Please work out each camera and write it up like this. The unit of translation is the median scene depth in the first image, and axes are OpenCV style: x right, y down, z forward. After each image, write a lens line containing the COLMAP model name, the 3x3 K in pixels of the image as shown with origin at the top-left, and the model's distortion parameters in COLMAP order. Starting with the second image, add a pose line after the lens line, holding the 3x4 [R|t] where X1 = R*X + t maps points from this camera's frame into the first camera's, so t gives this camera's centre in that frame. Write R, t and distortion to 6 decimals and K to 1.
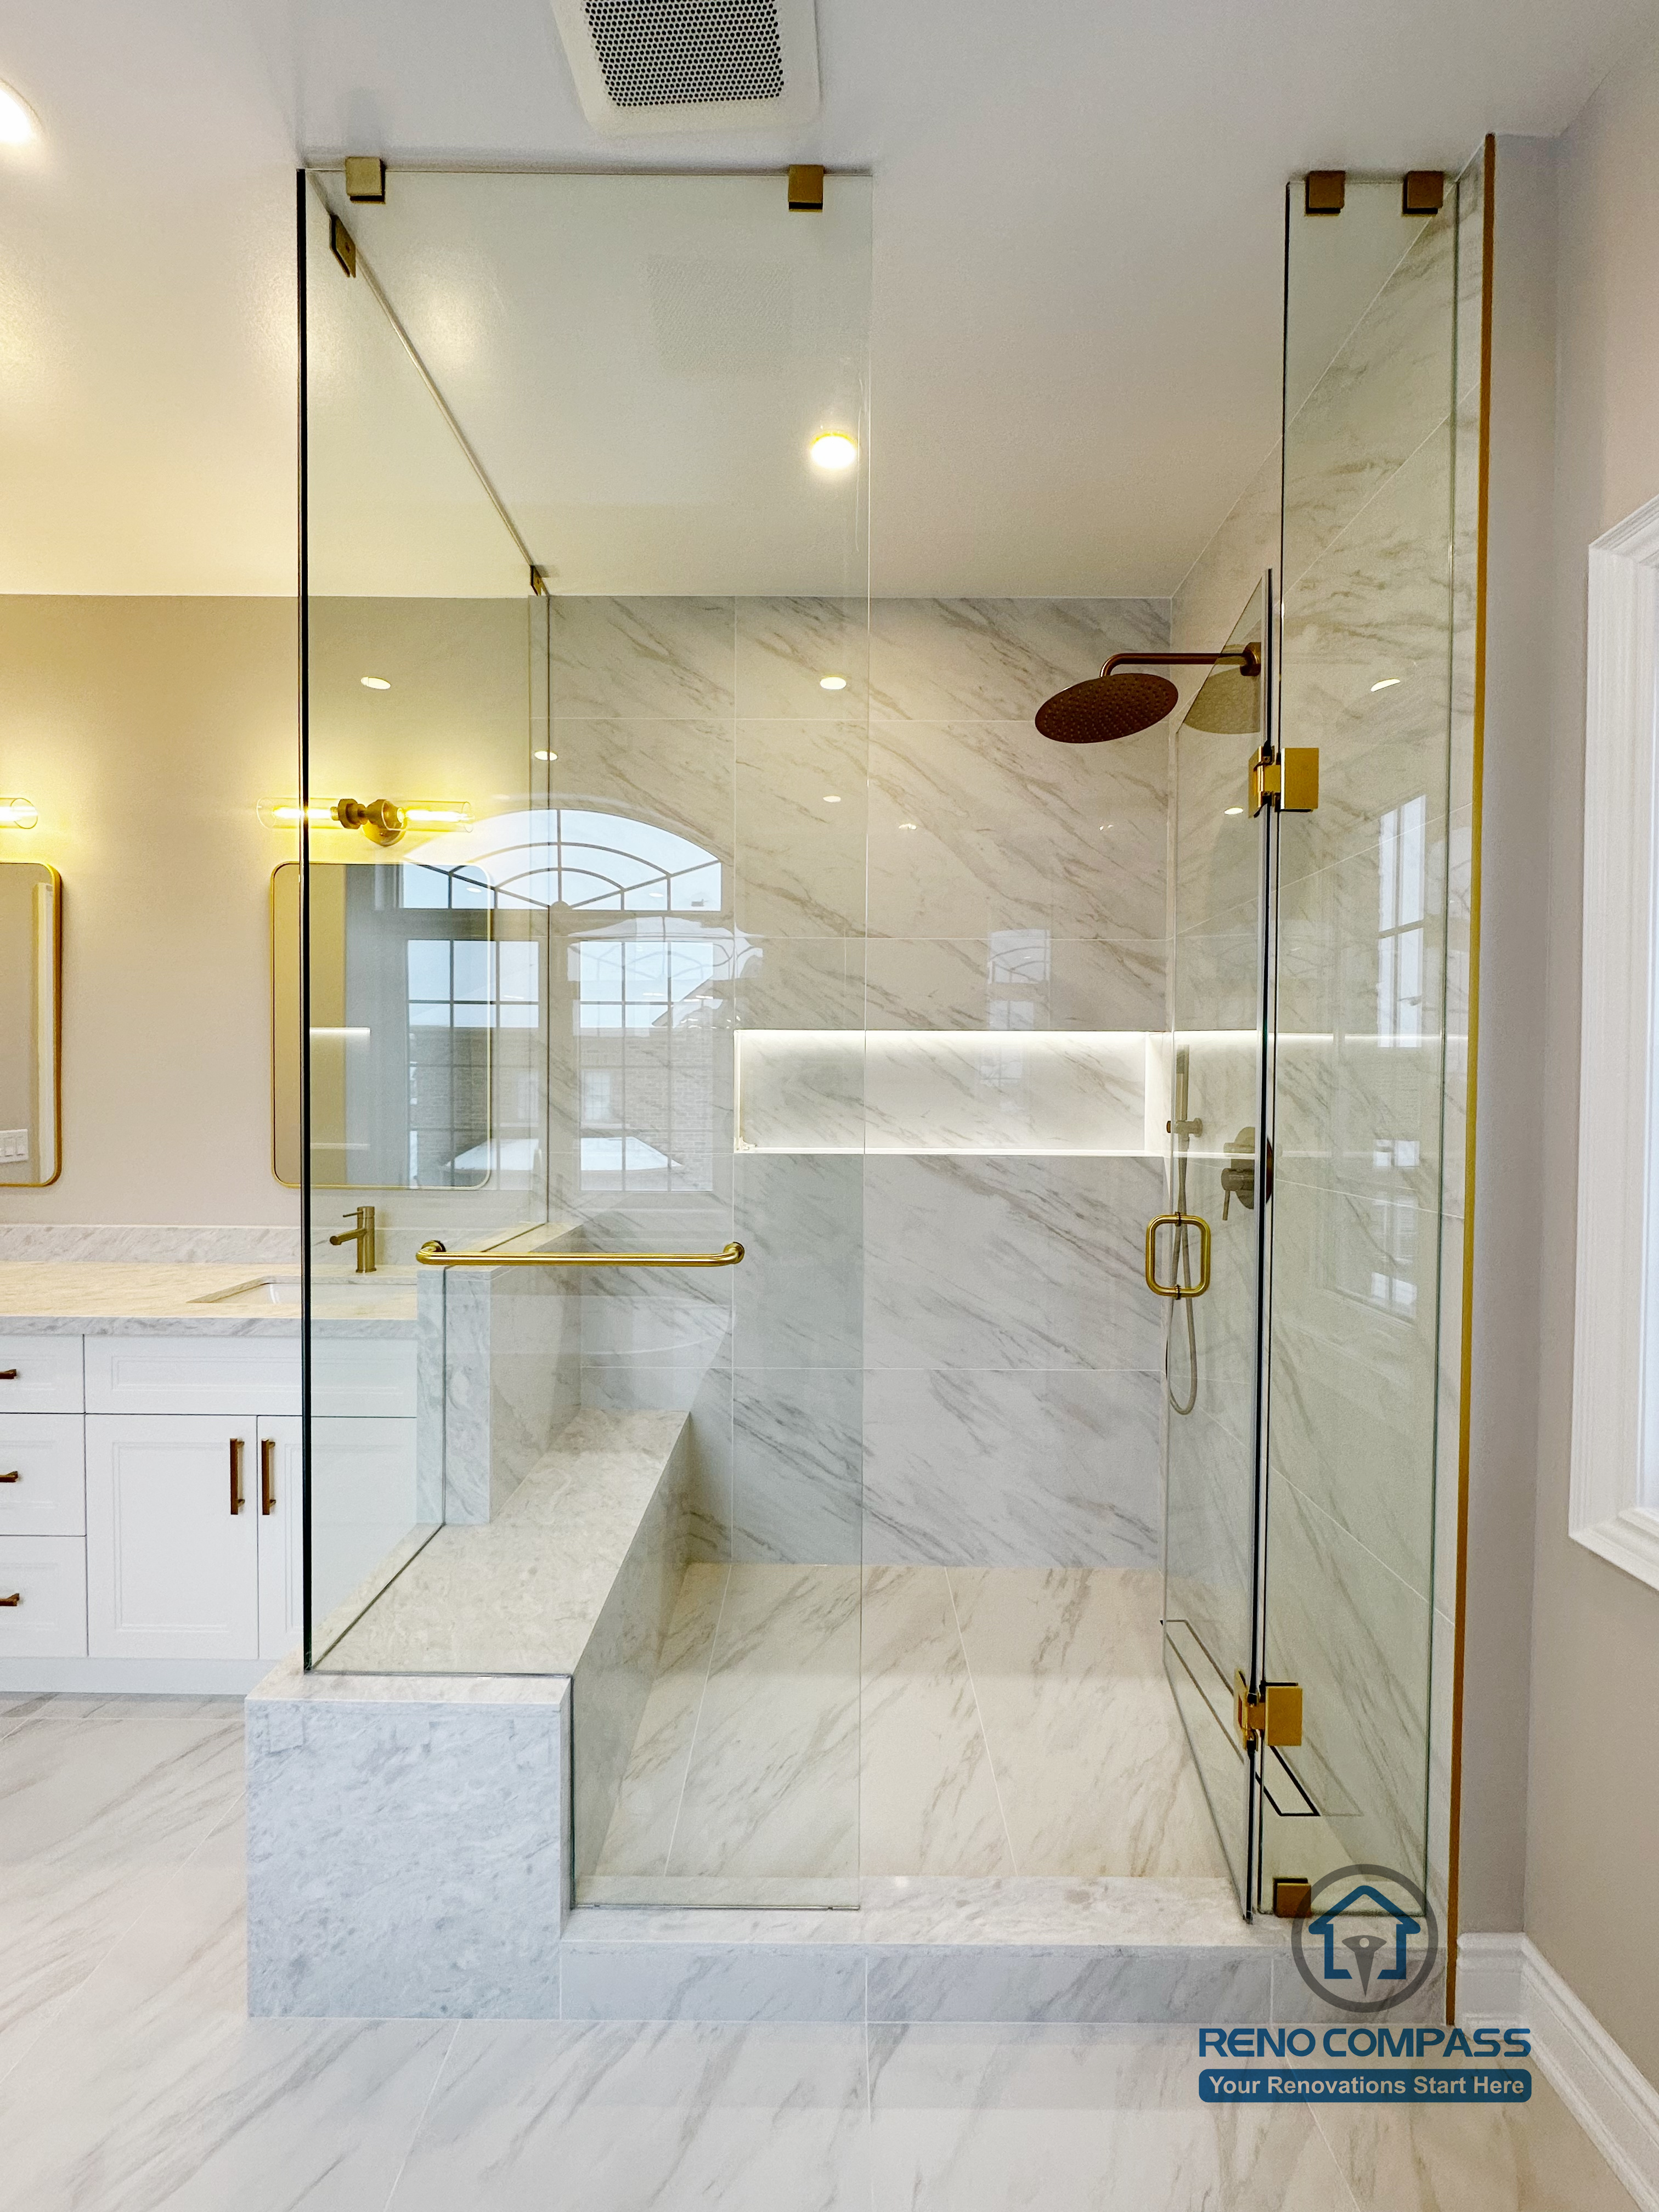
lens RADIAL K [[883.5, 0, 830.5], [0, 883.5, 1106.0], [0, 0, 1]] dist [-0.004330, 0.001079]
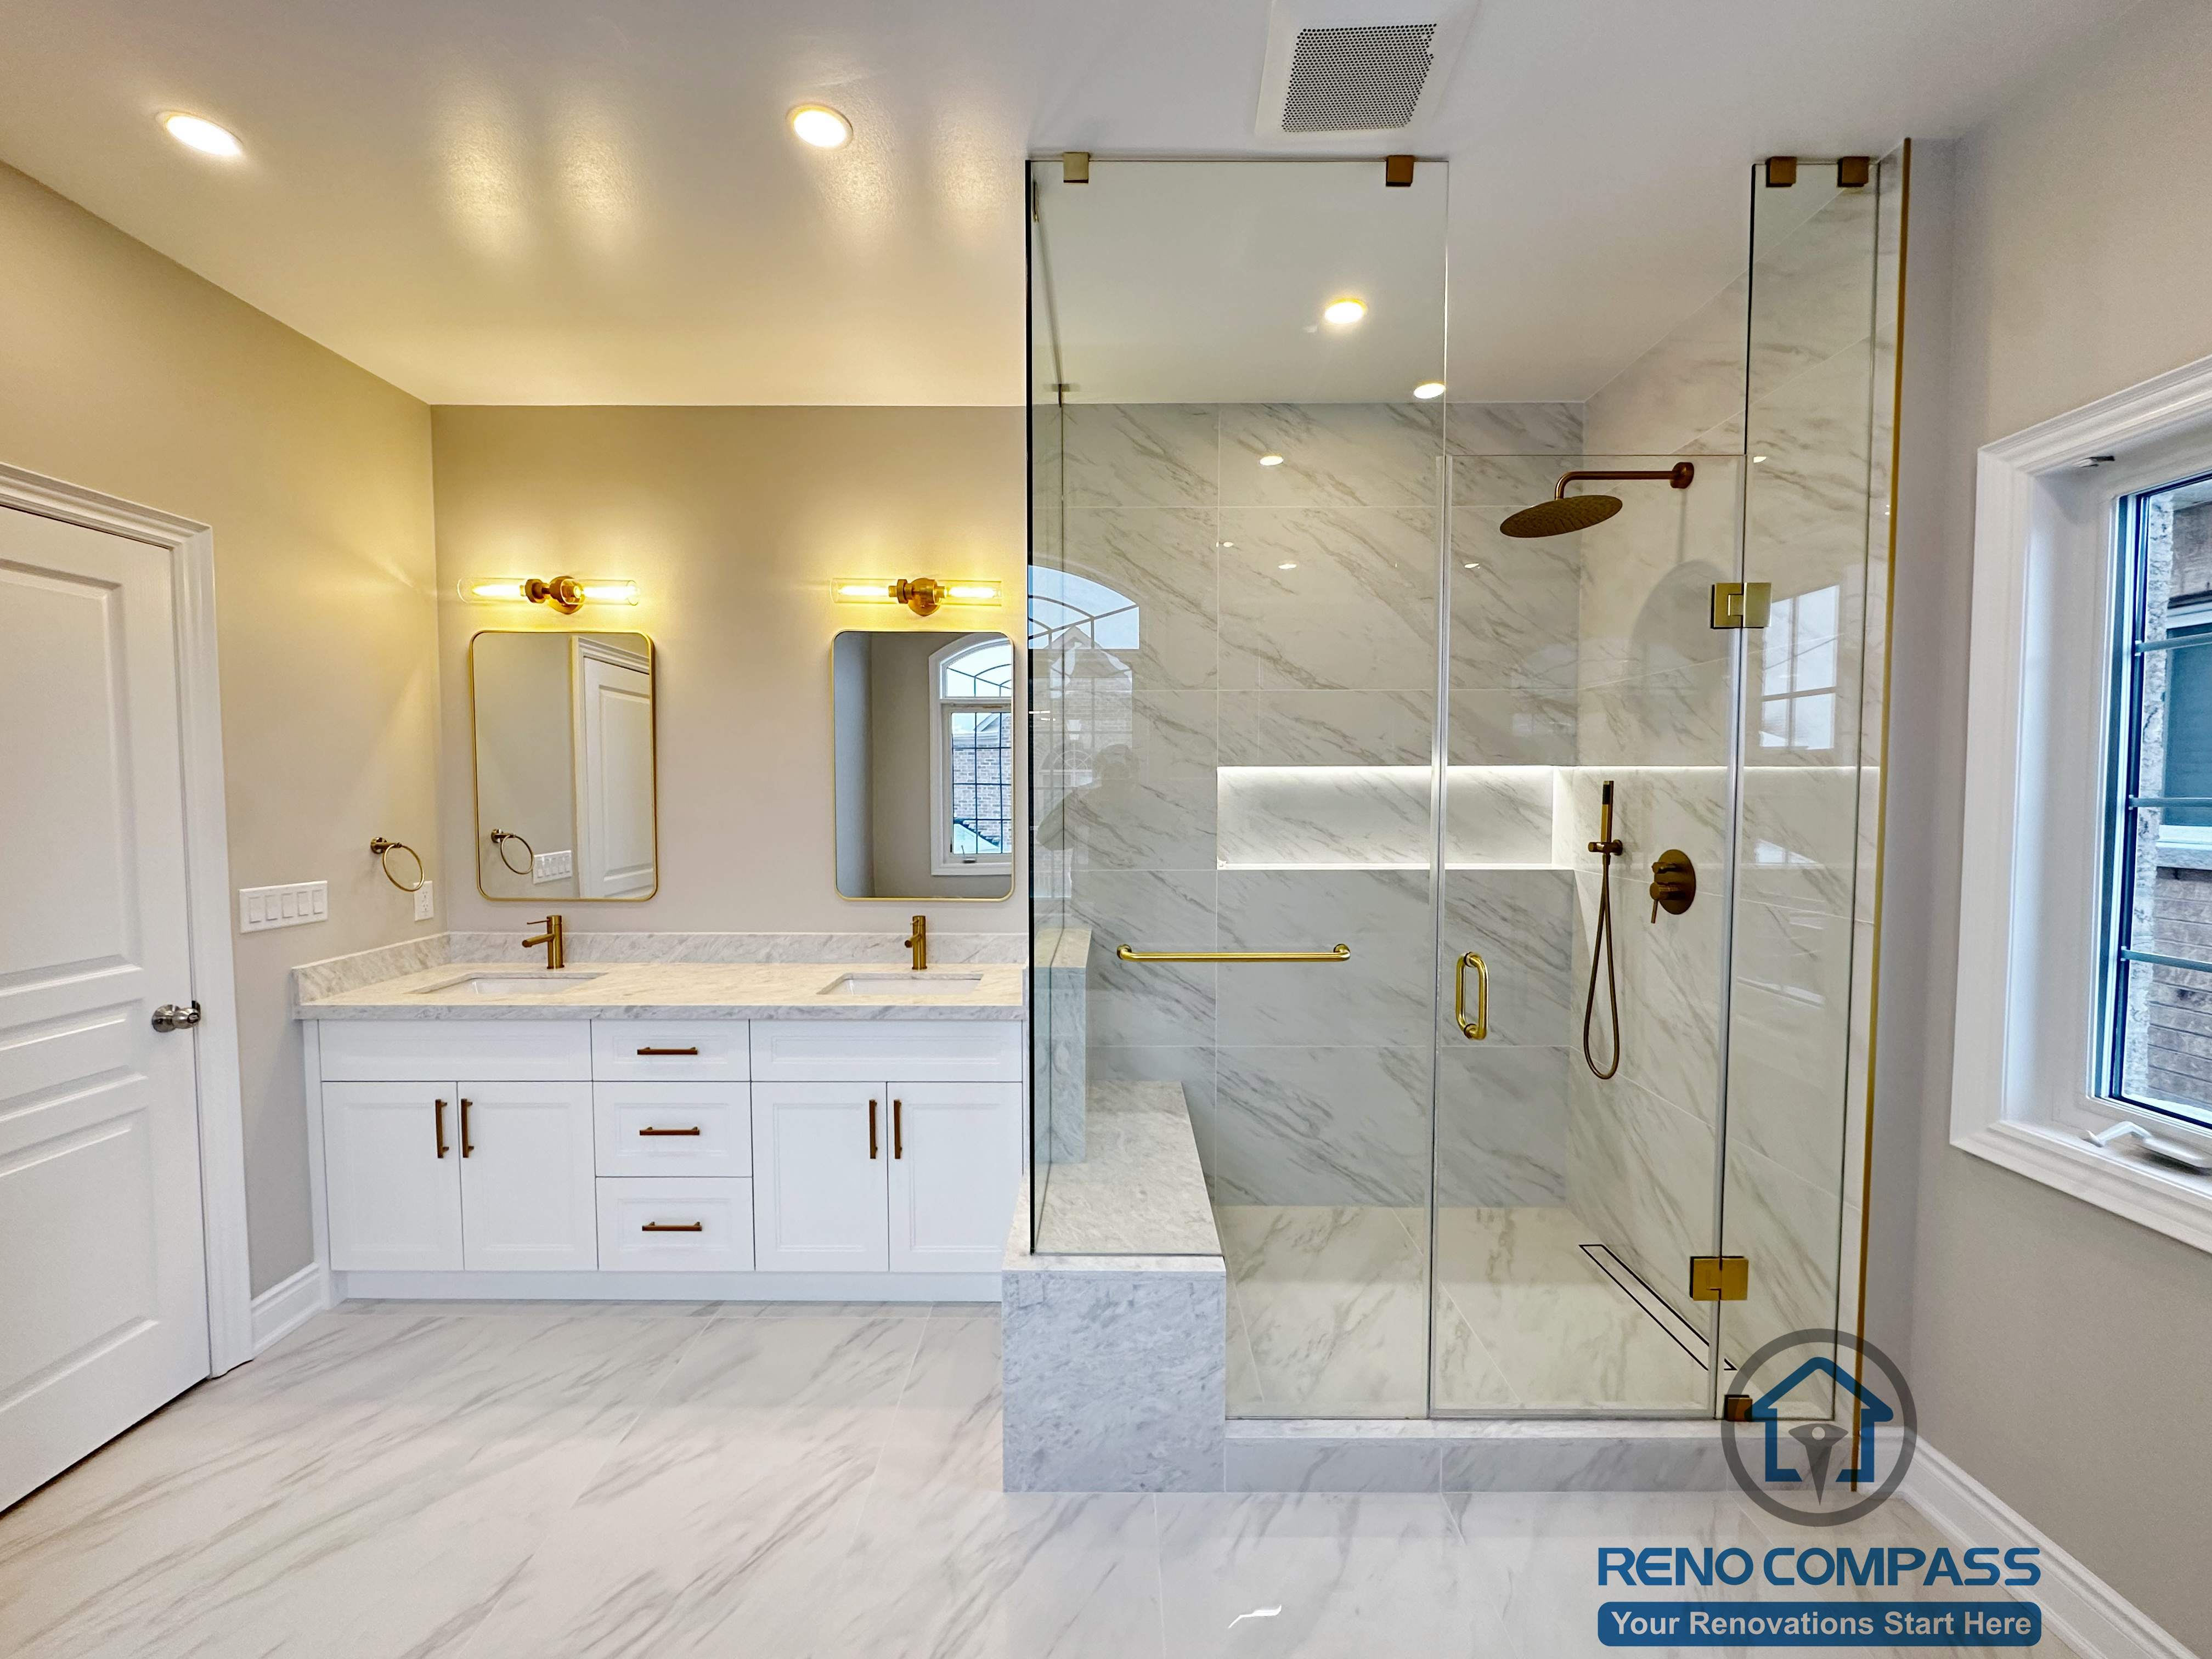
lens RADIAL K [[883.5, 0, 1108.5], [0, 883.5, 828.2], [0, 0, 1]] dist [-0.004330, 0.001079]
pose [[0.999973, -0.007198, -0.001736, -0.295908], [0.007241, 0.999627, 0.026319, -0.041253], [0.001546, -0.026331, 0.999652, -0.237479]]
